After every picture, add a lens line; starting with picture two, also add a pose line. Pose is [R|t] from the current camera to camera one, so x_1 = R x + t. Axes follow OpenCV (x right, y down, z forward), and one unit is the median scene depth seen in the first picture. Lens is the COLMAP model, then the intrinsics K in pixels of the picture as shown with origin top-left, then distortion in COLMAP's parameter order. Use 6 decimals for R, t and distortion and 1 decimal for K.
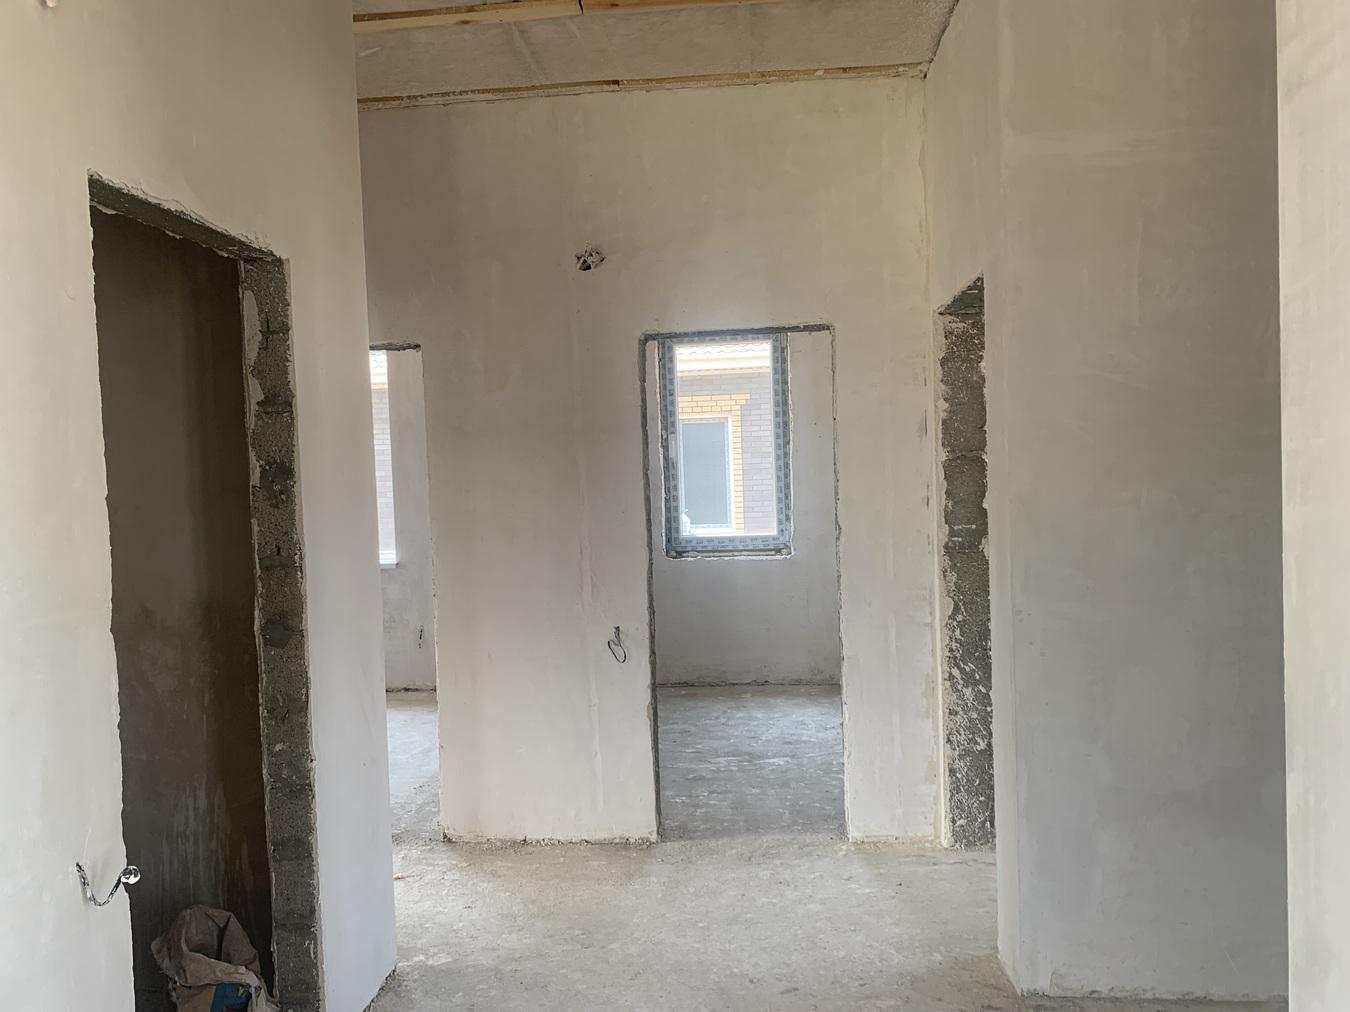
lens RADIAL K [[1046.1, 0, 667.5], [0, 1046.1, 506.9], [0, 0, 1]] dist [0.028897, -0.014283]
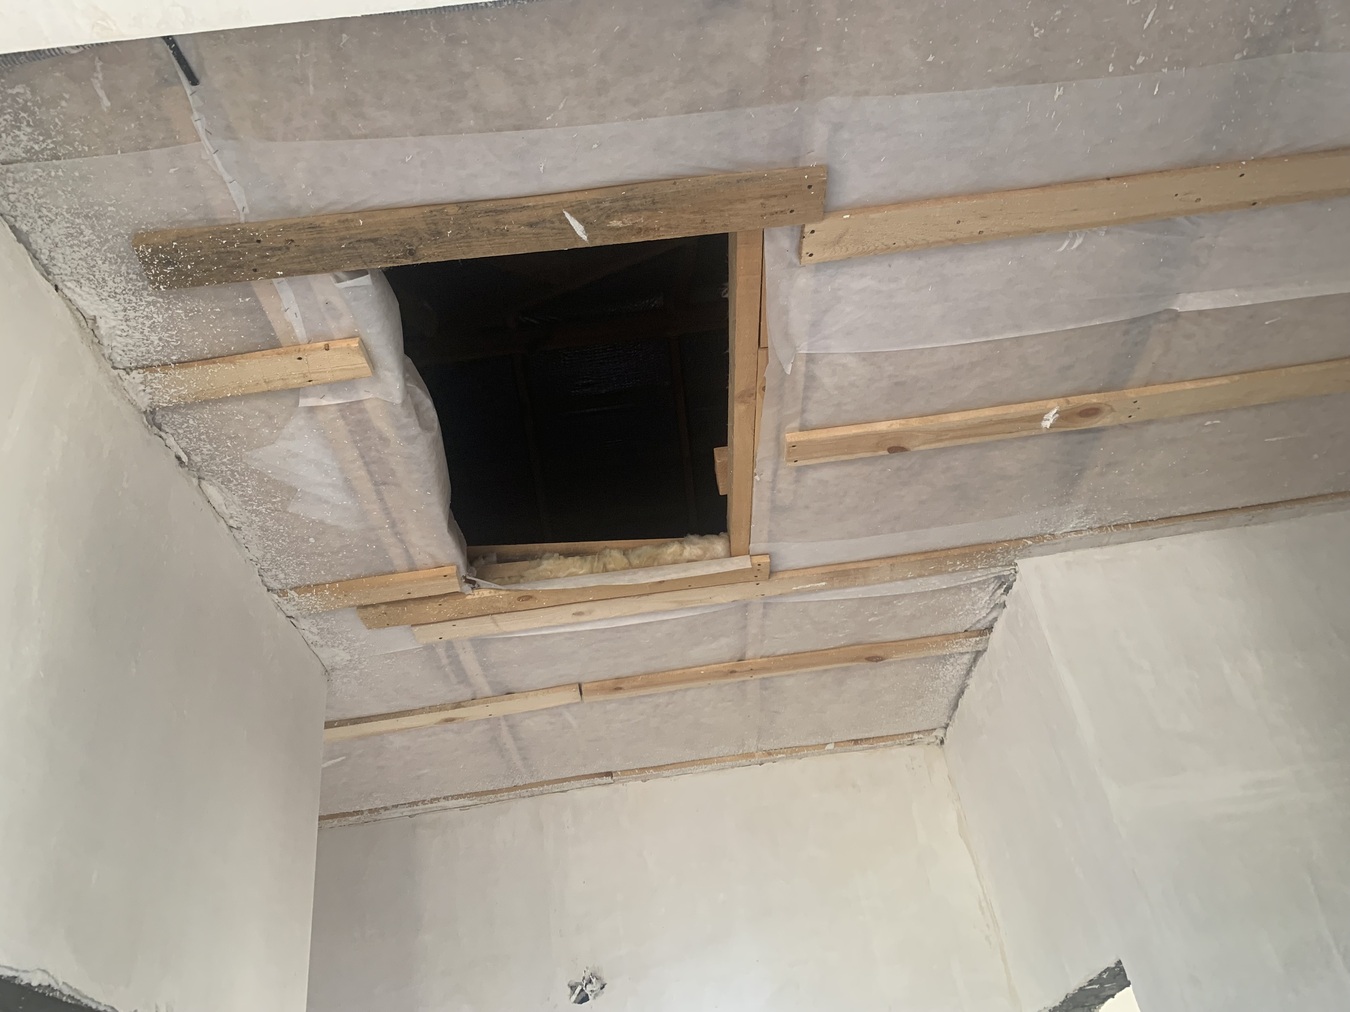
lens RADIAL K [[1046.1, 0, 678.5], [0, 1046.1, 514.5], [0, 0, 1]] dist [0.028897, -0.014283]
pose [[0.993877, -0.056603, 0.094894, -0.062945], [0.102090, 0.798937, -0.592687, -0.045246], [-0.042267, 0.598745, 0.799823, 0.150884]]
